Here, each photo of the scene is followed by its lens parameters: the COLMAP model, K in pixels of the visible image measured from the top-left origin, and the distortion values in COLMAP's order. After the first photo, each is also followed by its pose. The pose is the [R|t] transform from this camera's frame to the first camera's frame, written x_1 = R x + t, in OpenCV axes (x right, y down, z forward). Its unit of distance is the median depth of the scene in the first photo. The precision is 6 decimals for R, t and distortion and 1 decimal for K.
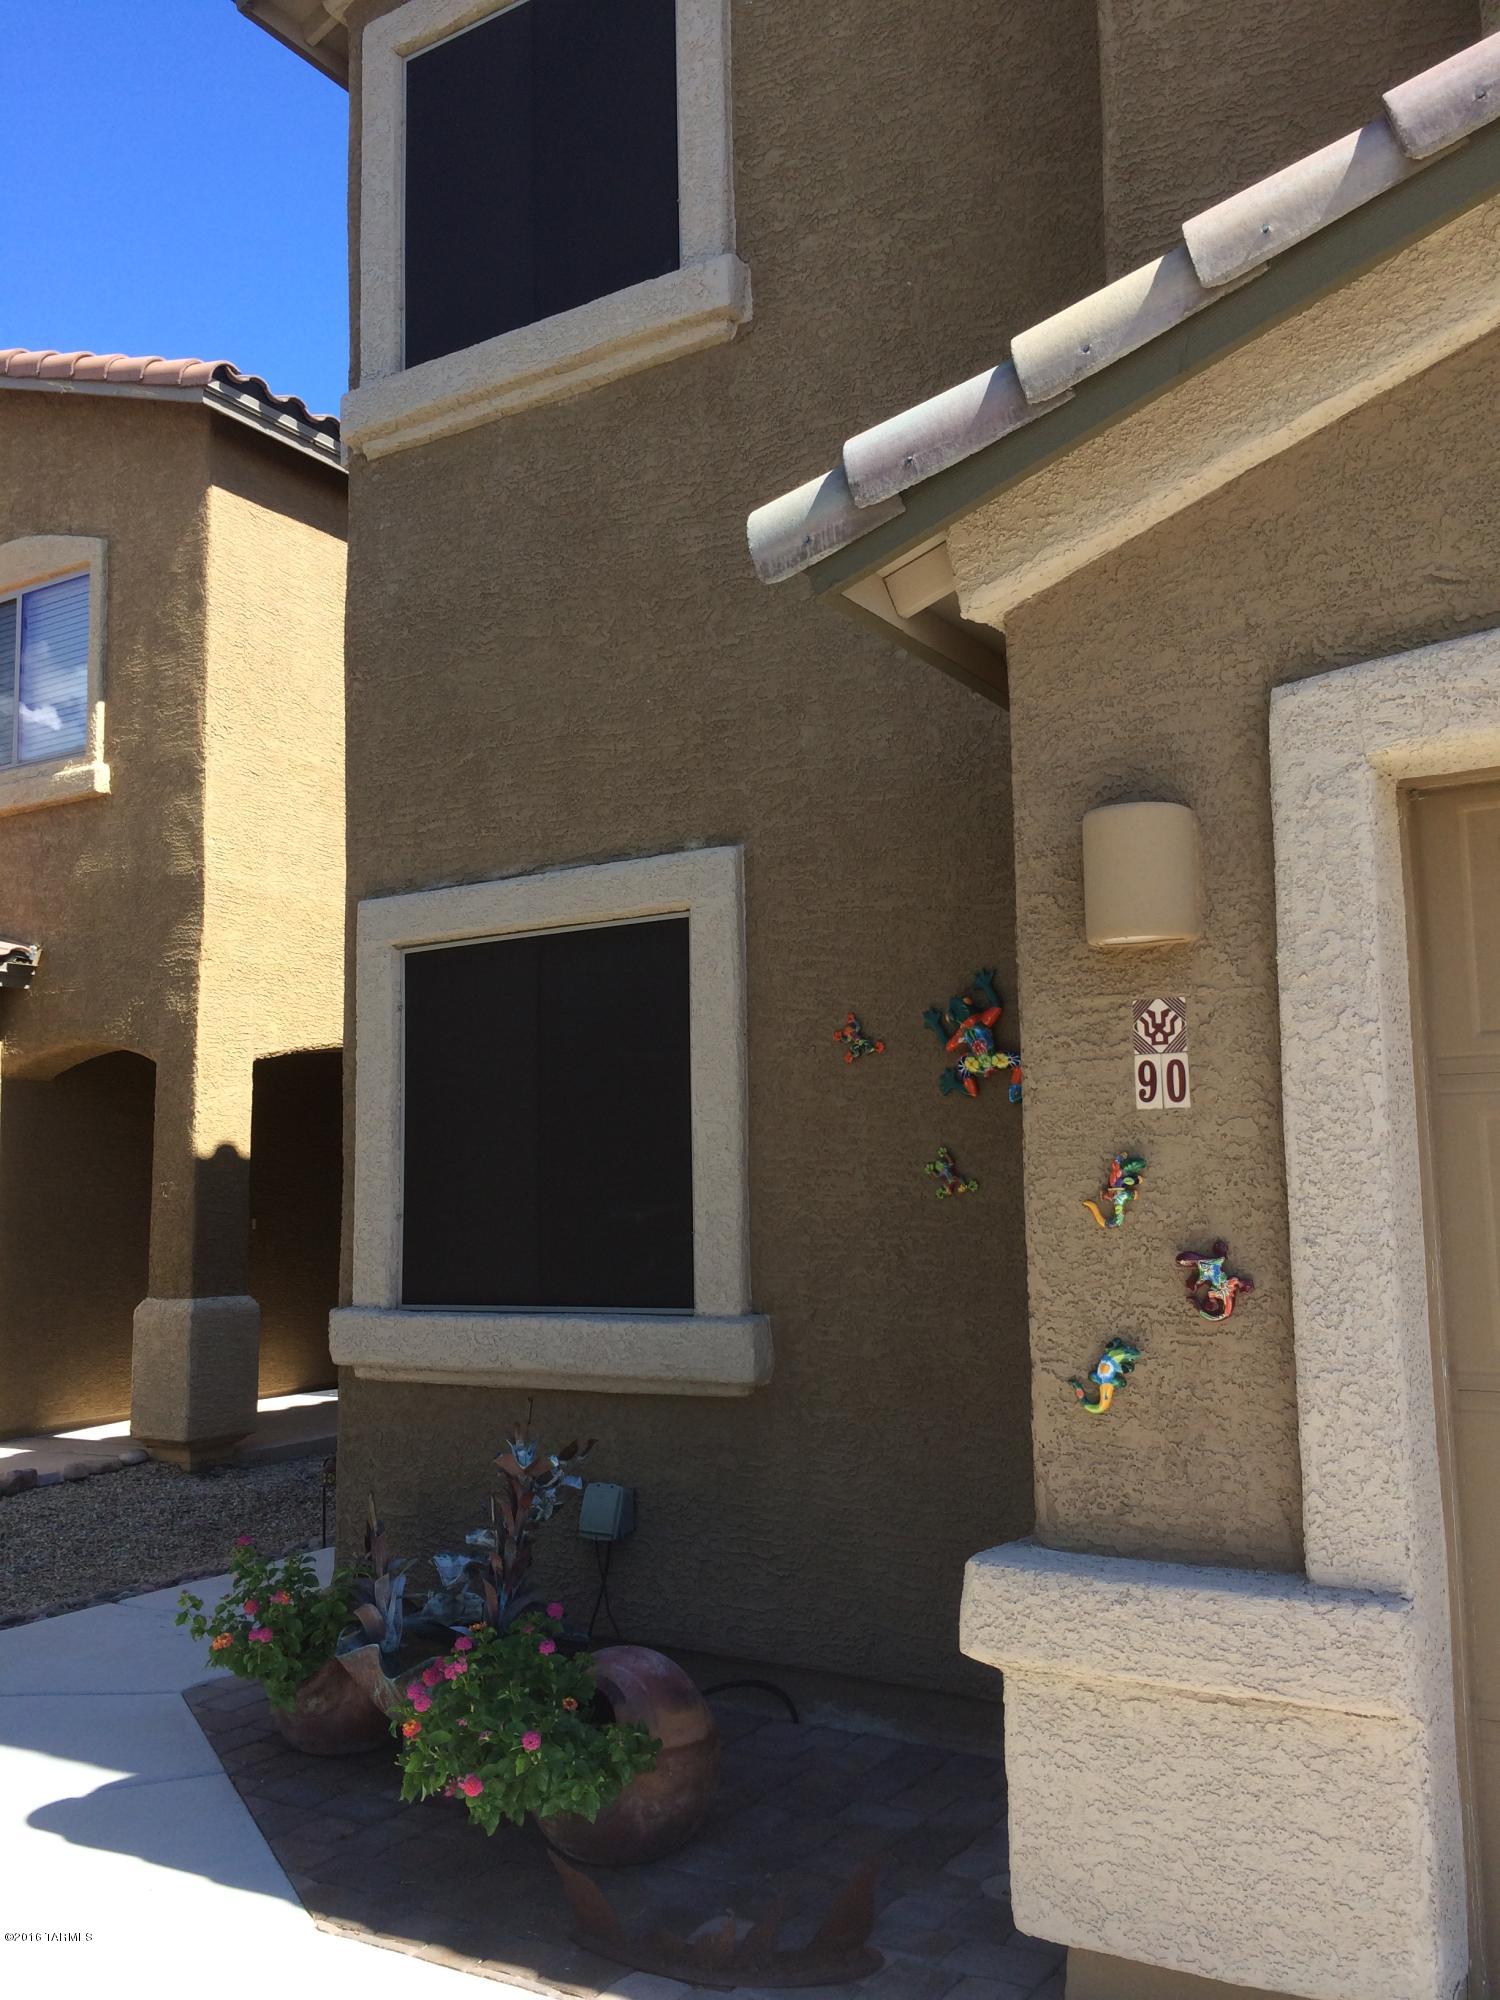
lens RADIAL K [[1719.1, 0, 750.5], [0, 1719.1, 988.1], [0, 0, 1]] dist [0.072145, -0.092323]
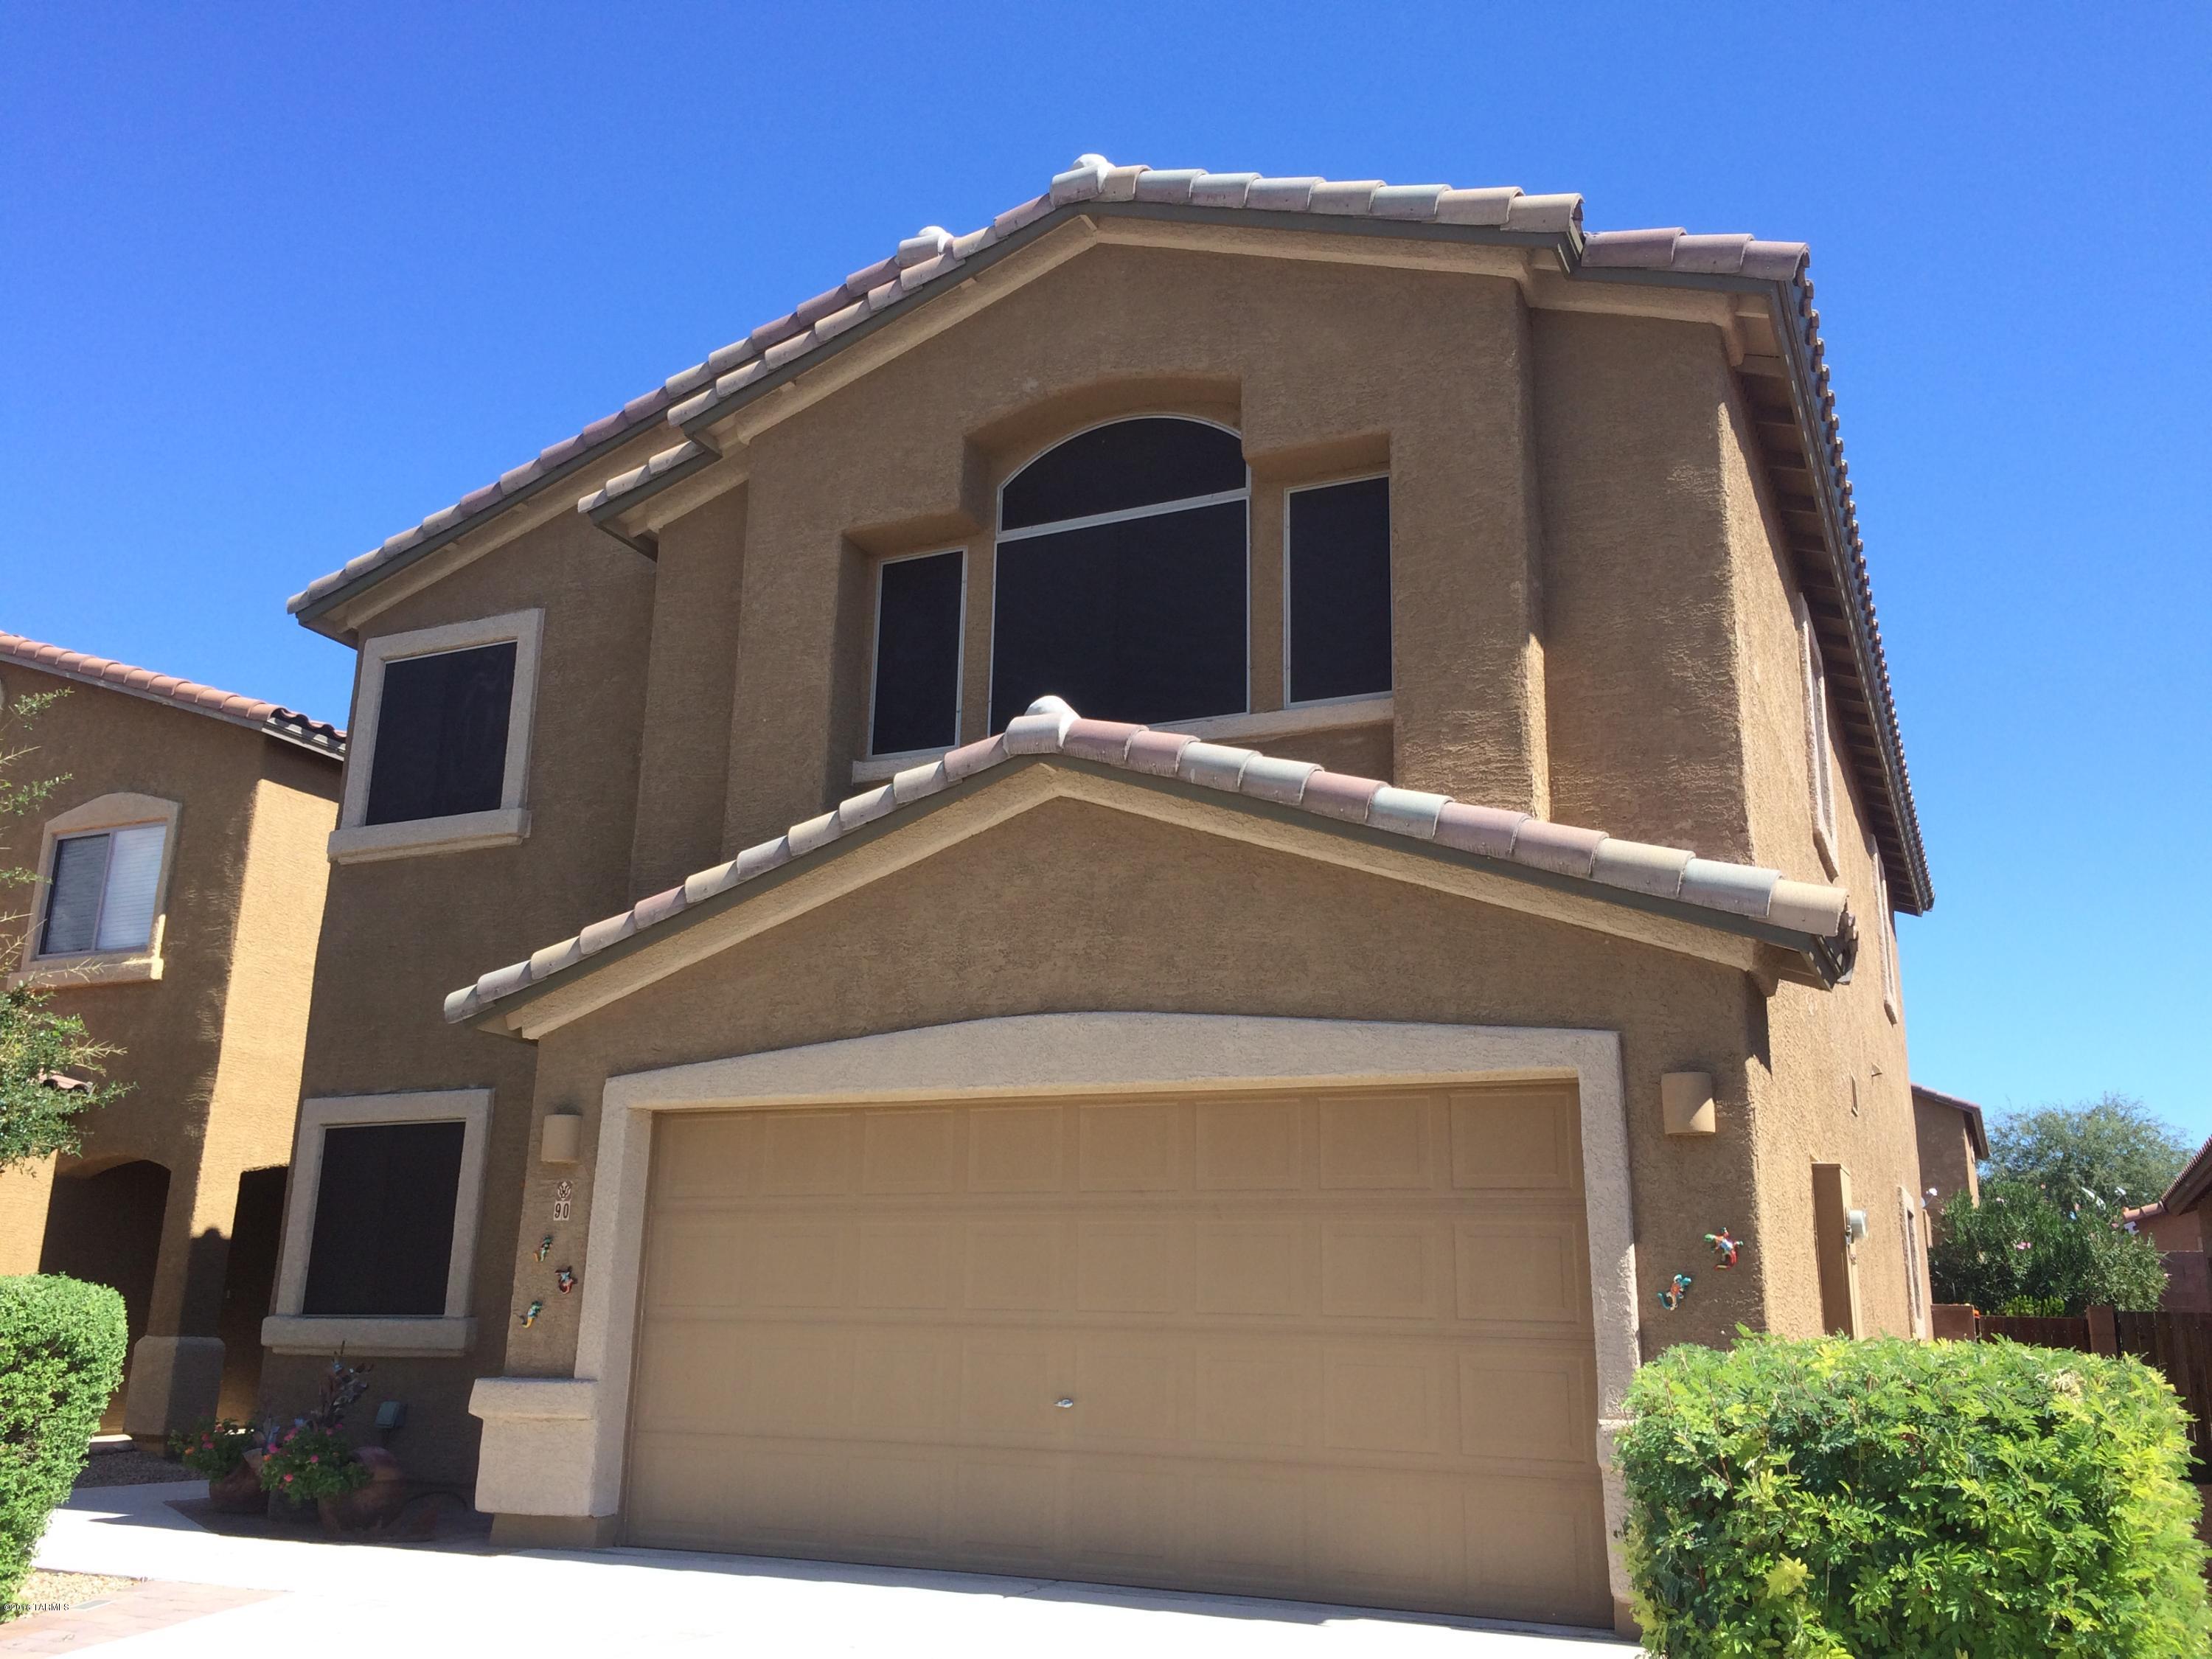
lens RADIAL K [[1868.9, 0, 1099.3], [0, 1868.9, 815.9], [0, 0, 1]] dist [0.048954, -0.084025]
pose [[0.989401, 0.072275, 0.125944, 0.366043], [-0.052481, 0.986685, -0.153940, -0.086507], [-0.135393, 0.145699, 0.980021, -1.232886]]
